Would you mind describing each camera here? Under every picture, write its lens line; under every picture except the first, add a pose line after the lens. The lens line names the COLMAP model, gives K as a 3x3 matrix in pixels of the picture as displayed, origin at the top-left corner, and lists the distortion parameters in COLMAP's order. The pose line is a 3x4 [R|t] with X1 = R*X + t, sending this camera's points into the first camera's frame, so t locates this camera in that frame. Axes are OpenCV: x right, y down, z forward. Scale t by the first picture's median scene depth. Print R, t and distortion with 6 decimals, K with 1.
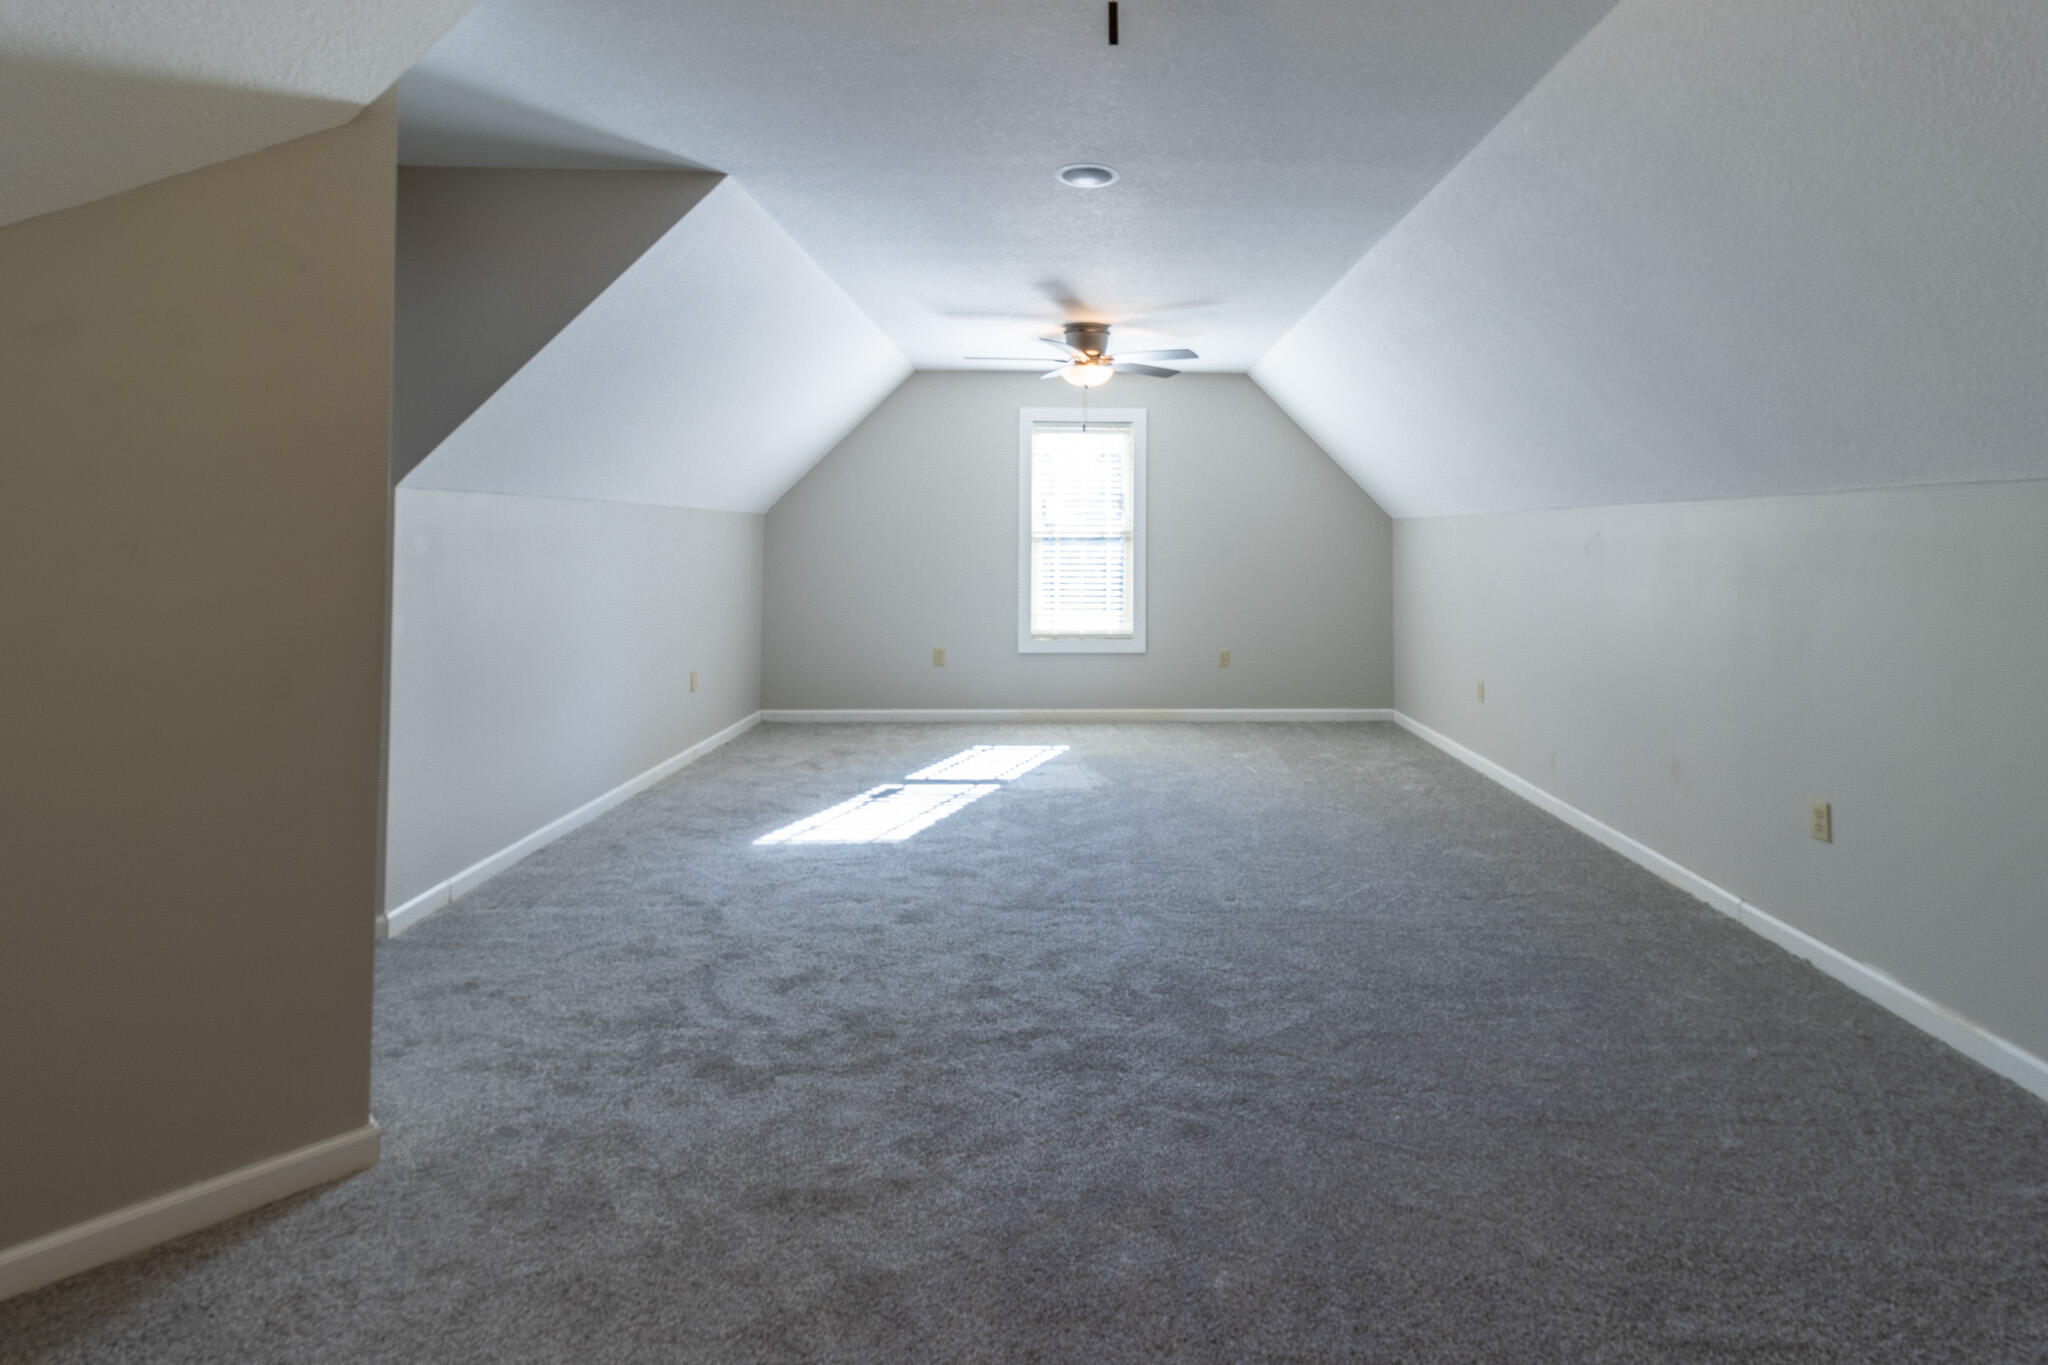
lens RADIAL K [[1002.4, 0, 1018.1], [0, 1002.4, 572.8], [0, 0, 1]] dist [0.003576, 0.000695]
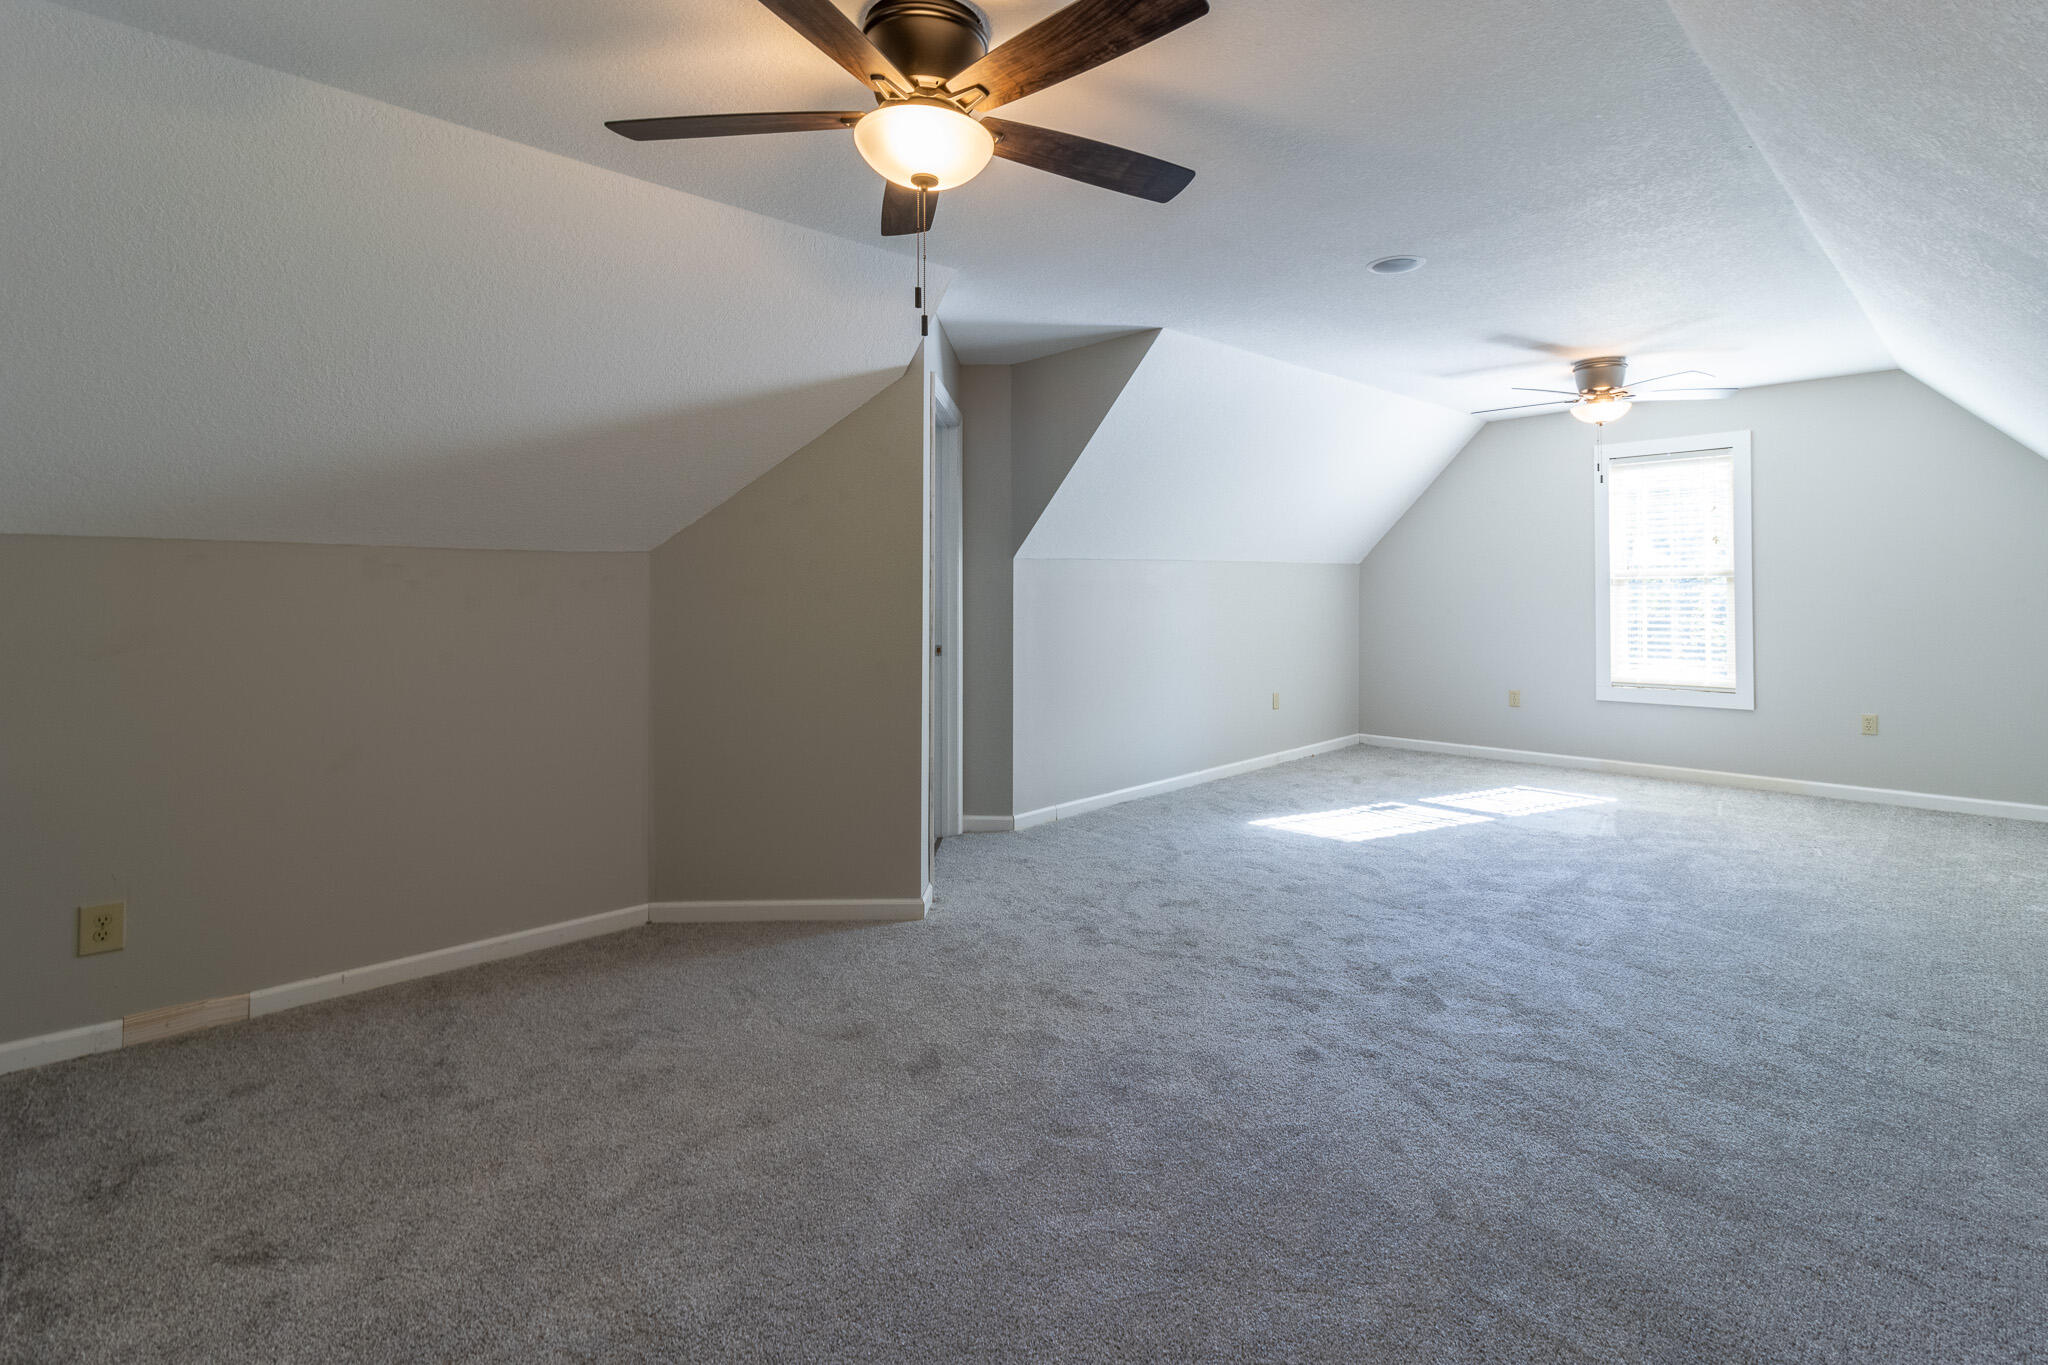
lens RADIAL K [[987.9, 0, 1061.0], [0, 987.9, 651.8], [0, 0, 1]] dist [-0.001947, 0.000402]
pose [[0.673146, 0.034535, -0.738703, 0.432470], [-0.009432, 0.999229, 0.038120, 0.002263], [0.739449, -0.018693, 0.672953, -0.028052]]
